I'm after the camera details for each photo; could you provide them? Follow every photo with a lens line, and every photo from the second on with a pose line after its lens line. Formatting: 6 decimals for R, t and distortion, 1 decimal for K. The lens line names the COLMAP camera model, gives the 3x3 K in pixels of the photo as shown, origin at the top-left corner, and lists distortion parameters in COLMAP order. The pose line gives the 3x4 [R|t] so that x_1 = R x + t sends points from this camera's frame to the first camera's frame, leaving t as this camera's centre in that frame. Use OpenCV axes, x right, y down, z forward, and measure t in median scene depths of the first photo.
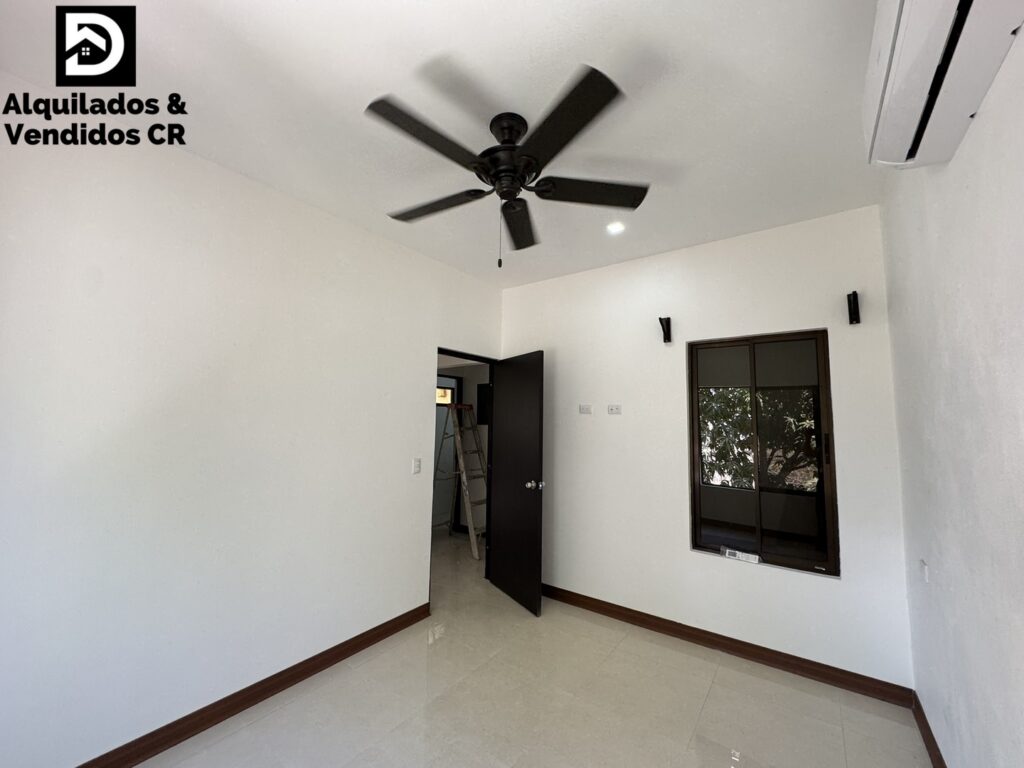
lens RADIAL K [[412.1, 0, 509.8], [0, 412.1, 384.8], [0, 0, 1]] dist [0.000853, 0.000560]
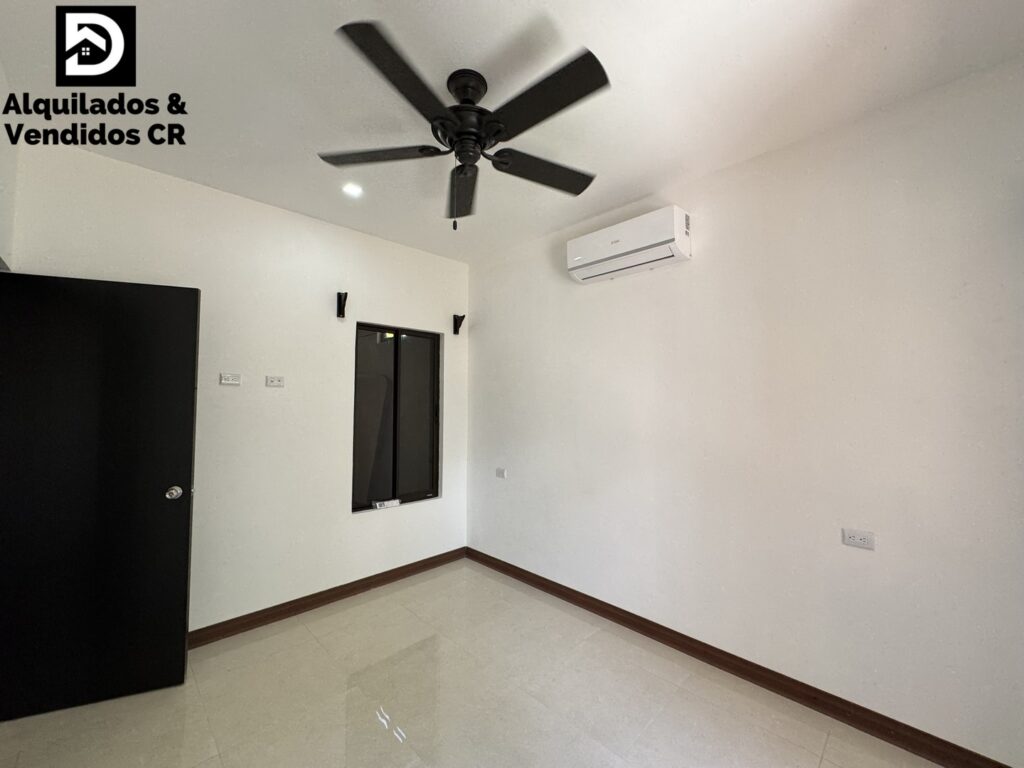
lens RADIAL K [[412.1, 0, 509.8], [0, 412.1, 384.8], [0, 0, 1]] dist [0.000853, 0.000560]
pose [[0.158509, 0.025289, 0.987034, -0.596144], [-0.086849, 0.996154, -0.011576, 0.040805], [-0.983530, -0.083888, 0.160096, 0.462739]]
